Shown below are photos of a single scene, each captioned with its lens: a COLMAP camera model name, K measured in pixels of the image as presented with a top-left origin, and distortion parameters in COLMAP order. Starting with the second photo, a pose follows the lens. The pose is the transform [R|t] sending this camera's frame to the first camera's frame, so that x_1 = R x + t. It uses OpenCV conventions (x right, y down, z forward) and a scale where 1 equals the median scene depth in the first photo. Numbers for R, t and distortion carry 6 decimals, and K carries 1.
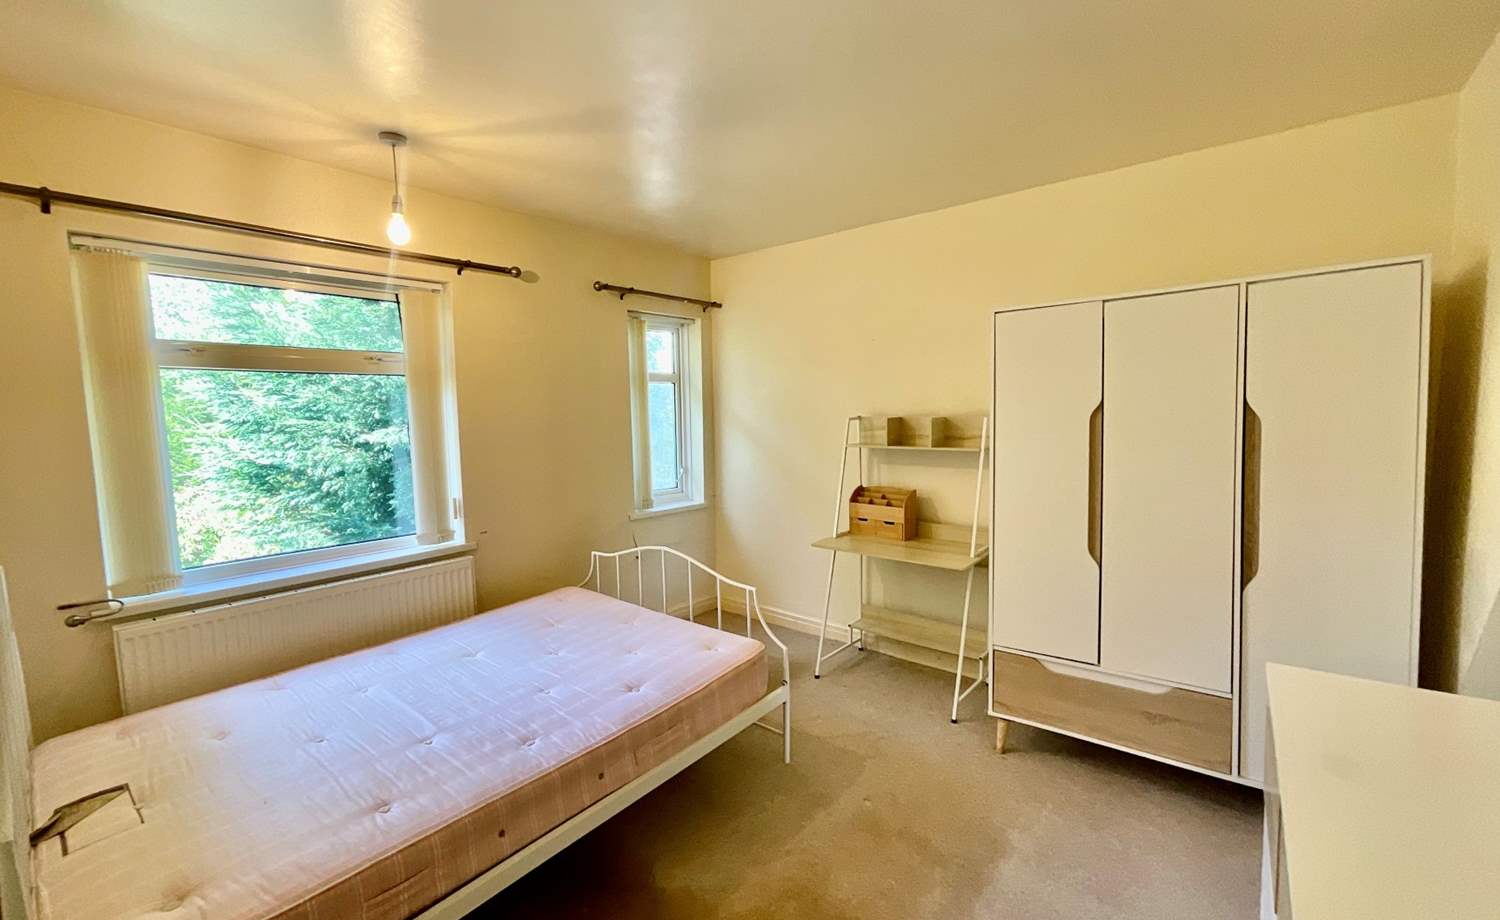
lens RADIAL K [[613.6, 0, 738.2], [0, 613.6, 450.8], [0, 0, 1]] dist [-0.005814, 0.000876]
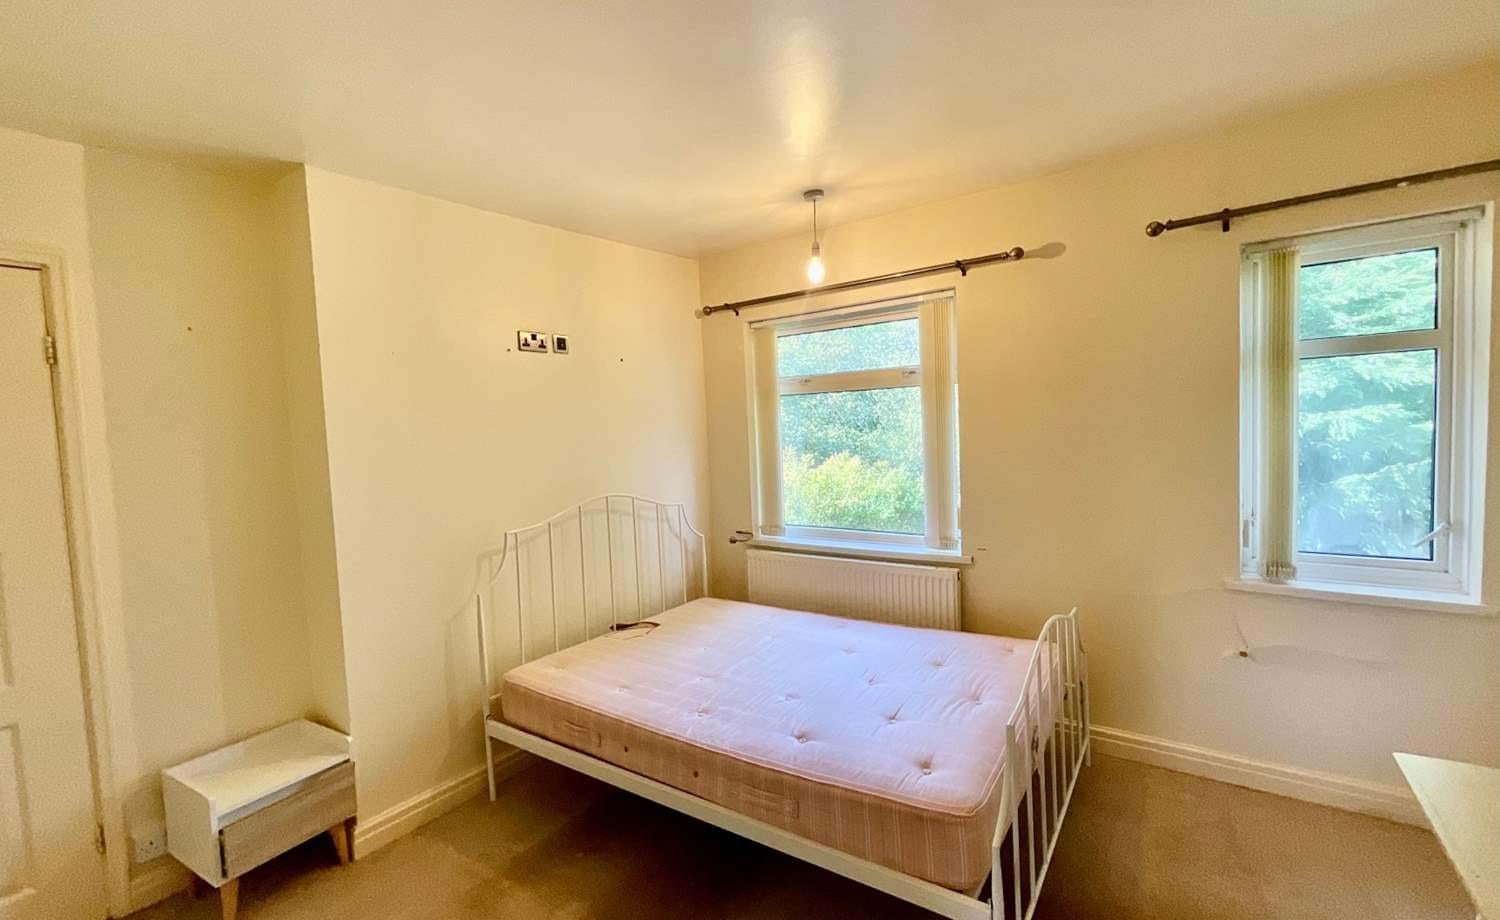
lens RADIAL K [[613.6, 0, 744.4], [0, 613.6, 459.5], [0, 0, 1]] dist [-0.005814, 0.000876]
pose [[0.100613, 0.064856, -0.992809, 0.643892], [-0.030287, 0.997610, 0.062100, -0.068202], [0.994465, 0.023821, 0.102337, 0.763301]]
